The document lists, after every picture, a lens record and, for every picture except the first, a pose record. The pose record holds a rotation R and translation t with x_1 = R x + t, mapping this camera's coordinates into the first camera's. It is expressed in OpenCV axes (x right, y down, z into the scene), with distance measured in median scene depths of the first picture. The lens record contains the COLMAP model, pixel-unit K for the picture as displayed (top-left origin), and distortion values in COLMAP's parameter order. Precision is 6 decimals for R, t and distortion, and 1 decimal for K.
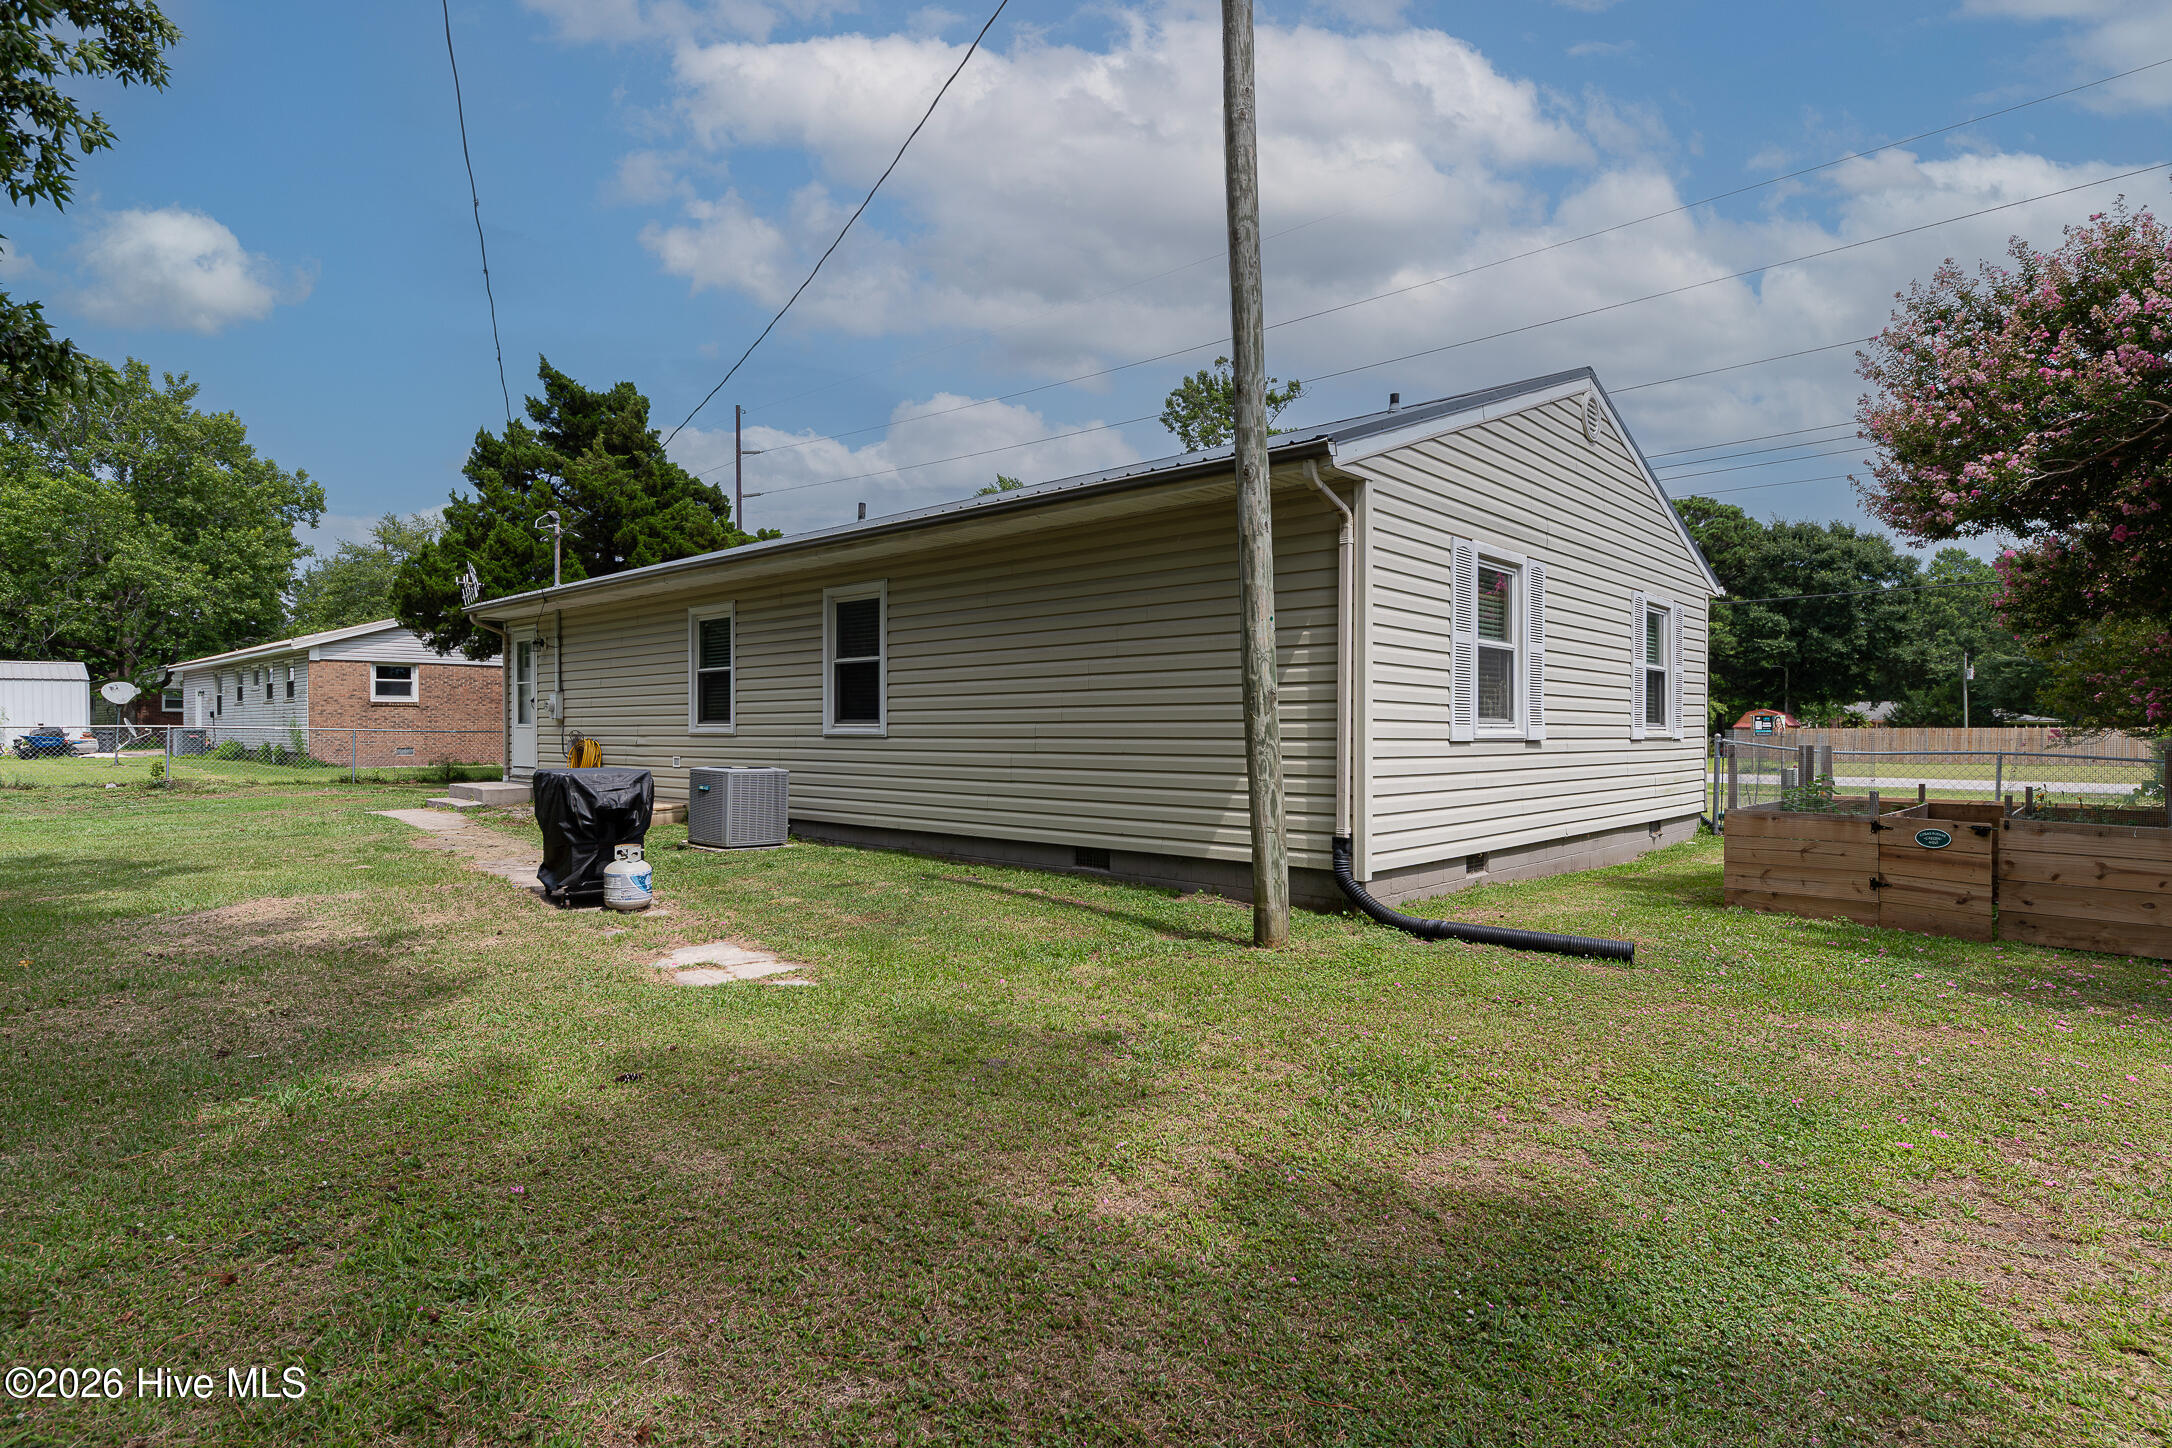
lens RADIAL K [[1124.4, 0, 1086.8], [0, 1124.4, 731.8], [0, 0, 1]] dist [0.006849, -0.001844]
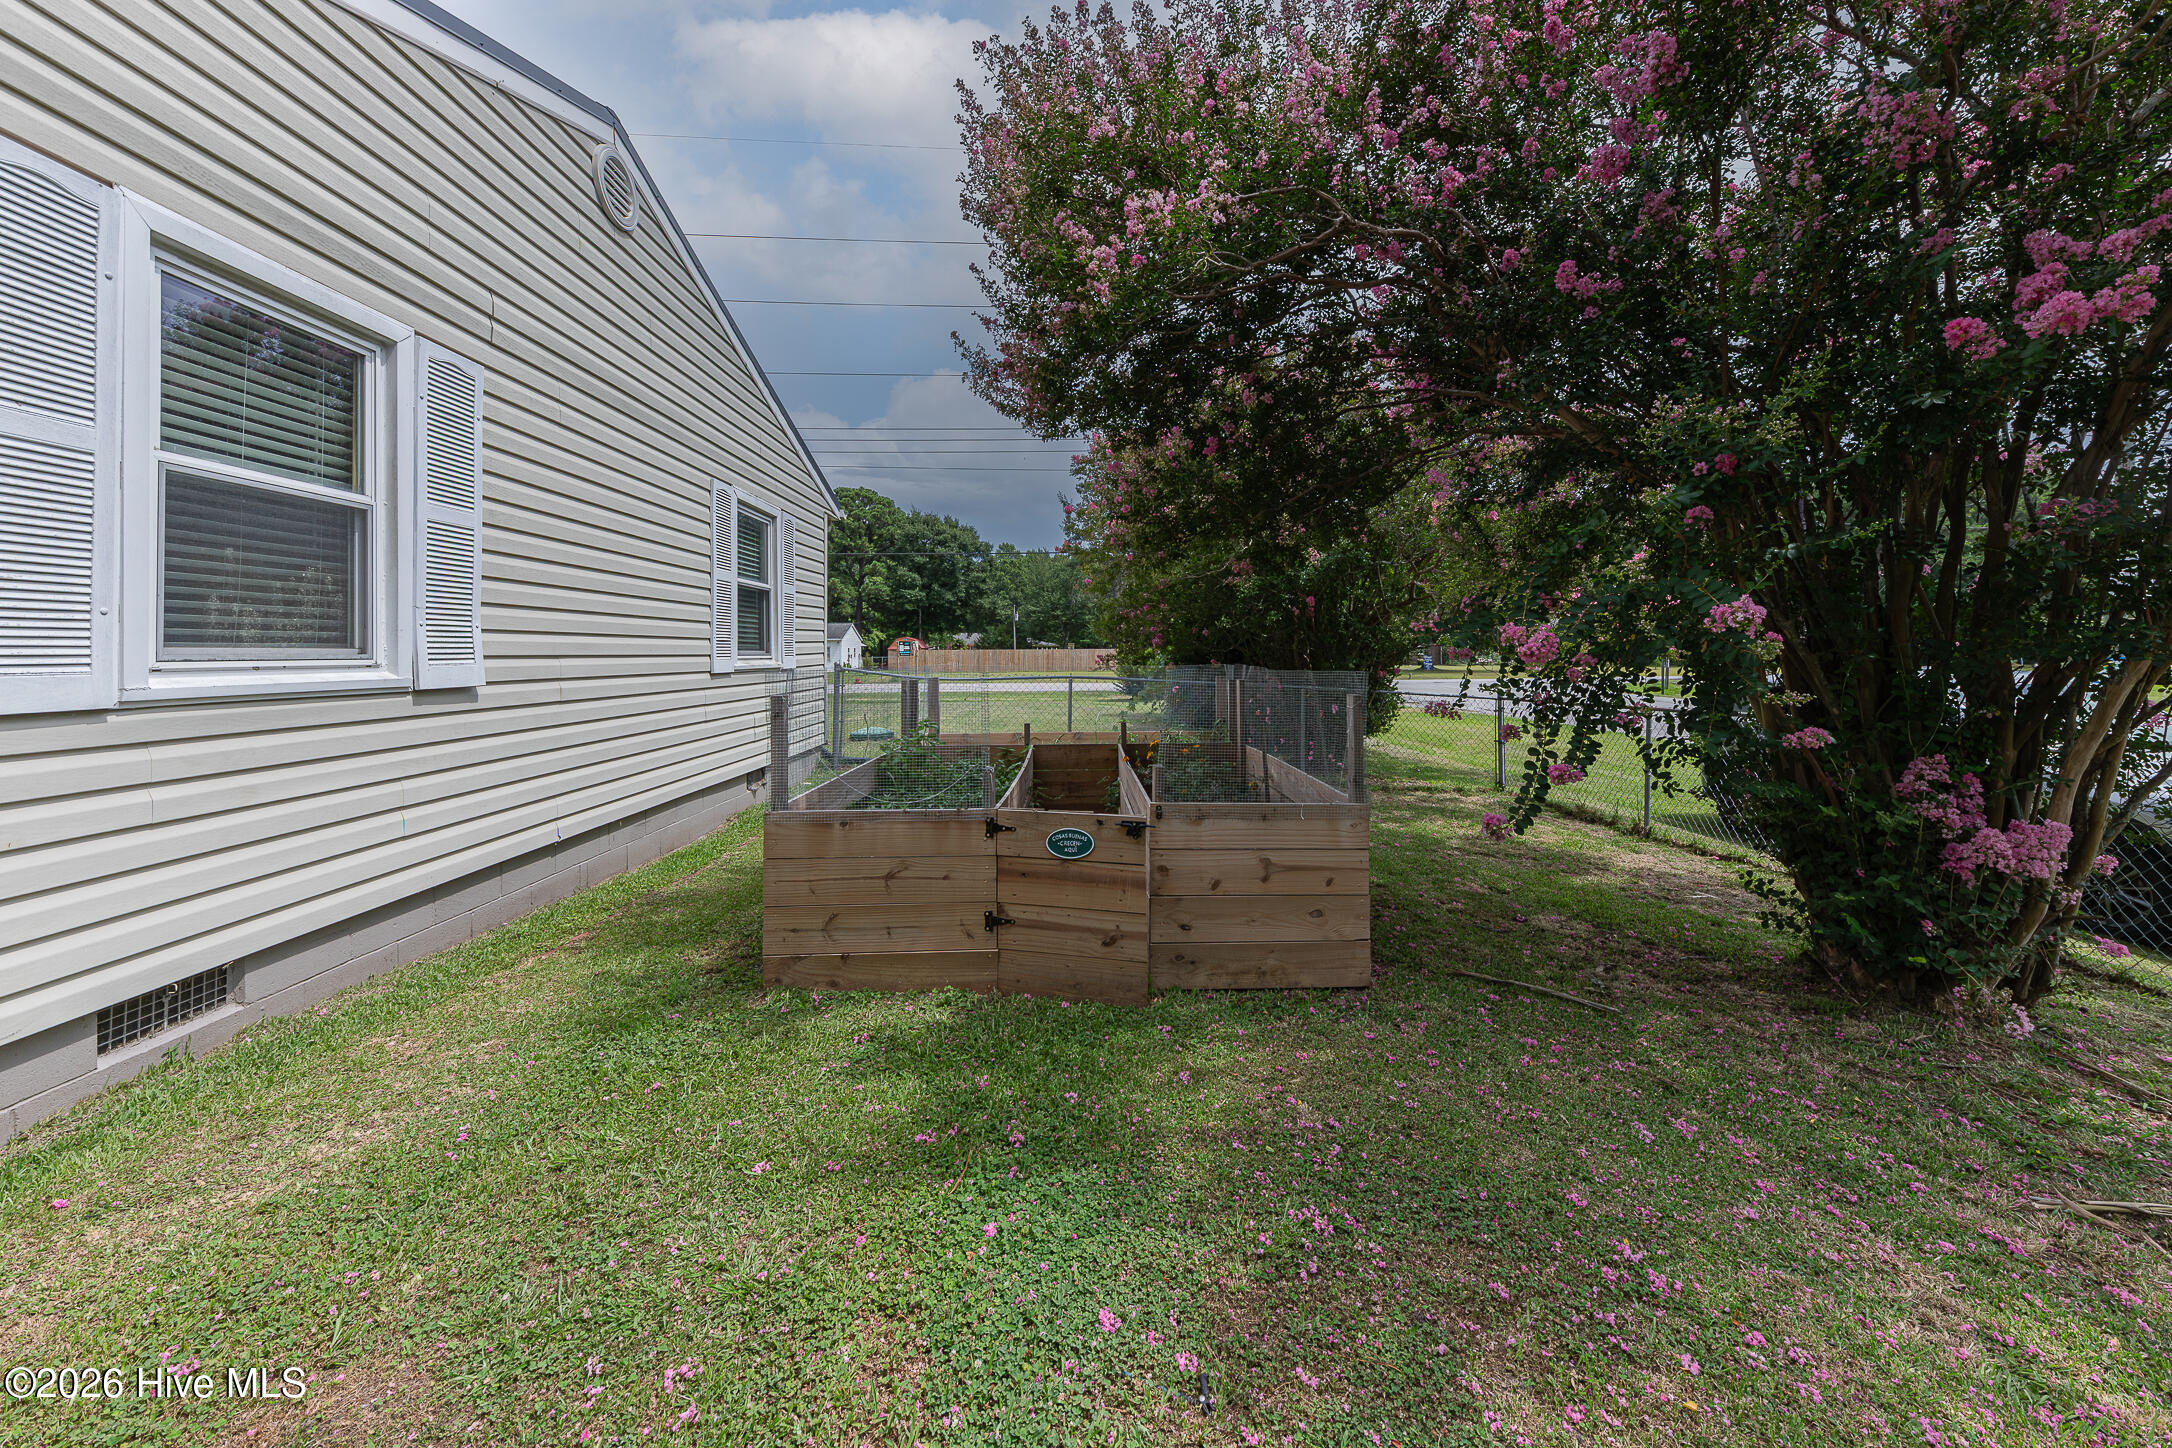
lens RADIAL K [[760.3, 0, 1162.3], [0, 760.3, 647.6], [0, 0, 1]] dist [0.000443, 0.000189]
pose [[0.652745, -0.002729, 0.757573, 0.267092], [0.006781, 0.999974, -0.002242, -0.006851], [-0.757548, 0.006601, 0.652746, 0.394042]]
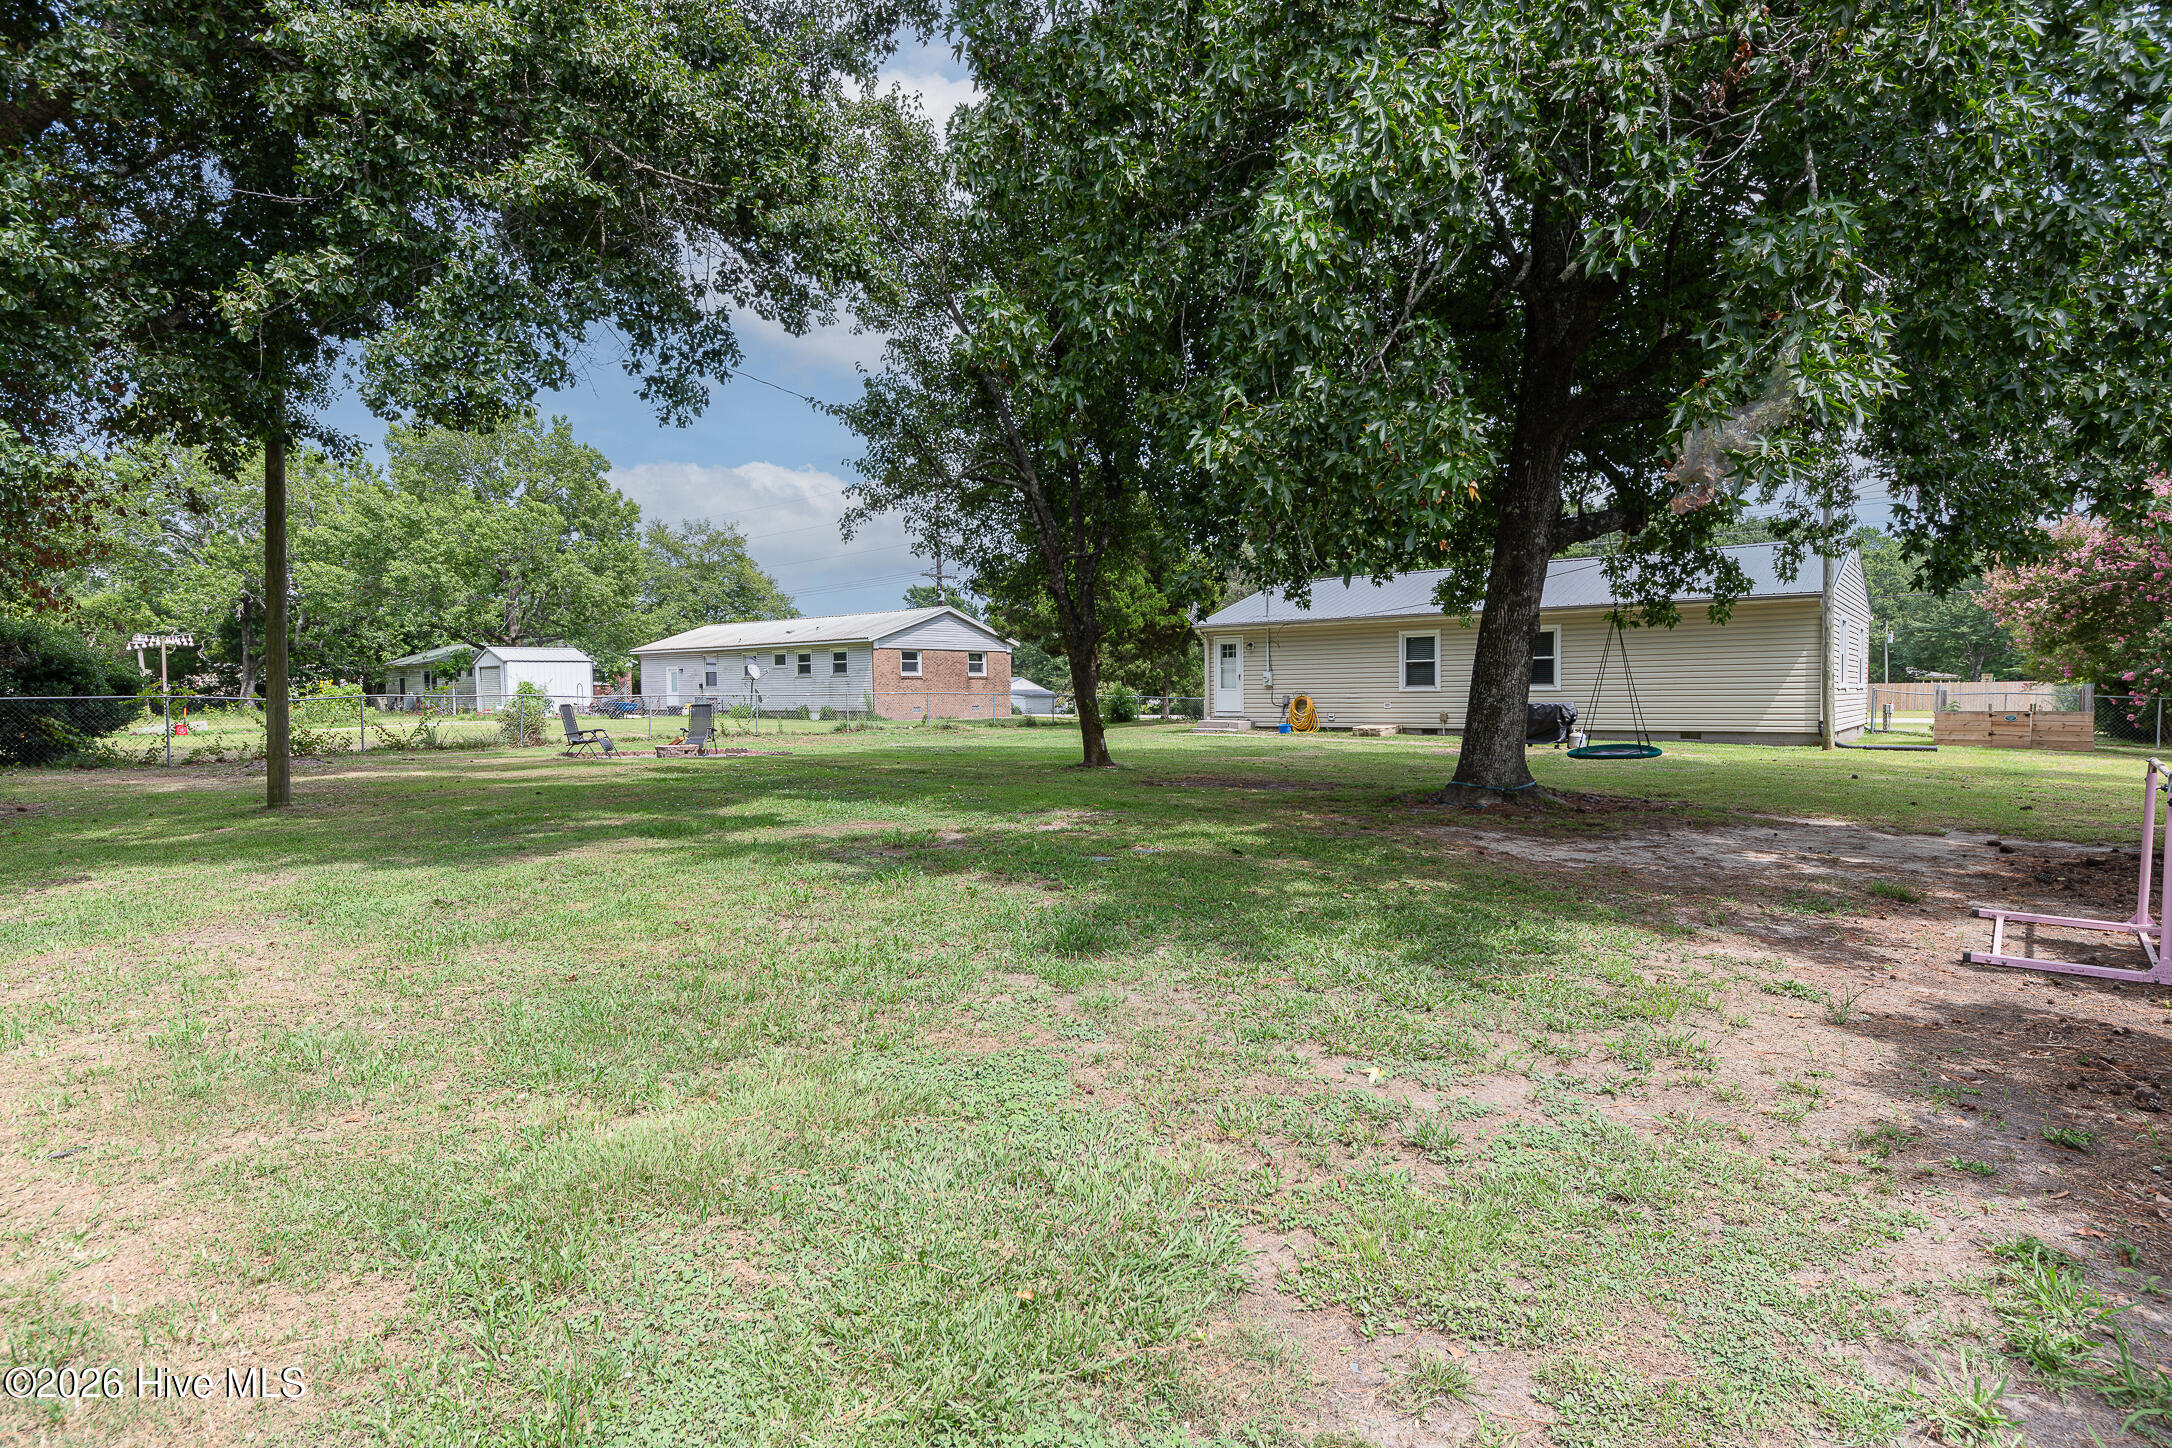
lens RADIAL K [[1124.4, 0, 1086.8], [0, 1124.4, 720.8], [0, 0, 1]] dist [0.006849, -0.001844]
pose [[0.997921, -0.012000, 0.063318, -1.142232], [0.010594, 0.999691, 0.022499, 0.002790], [-0.063569, -0.021781, 0.997740, -1.116404]]
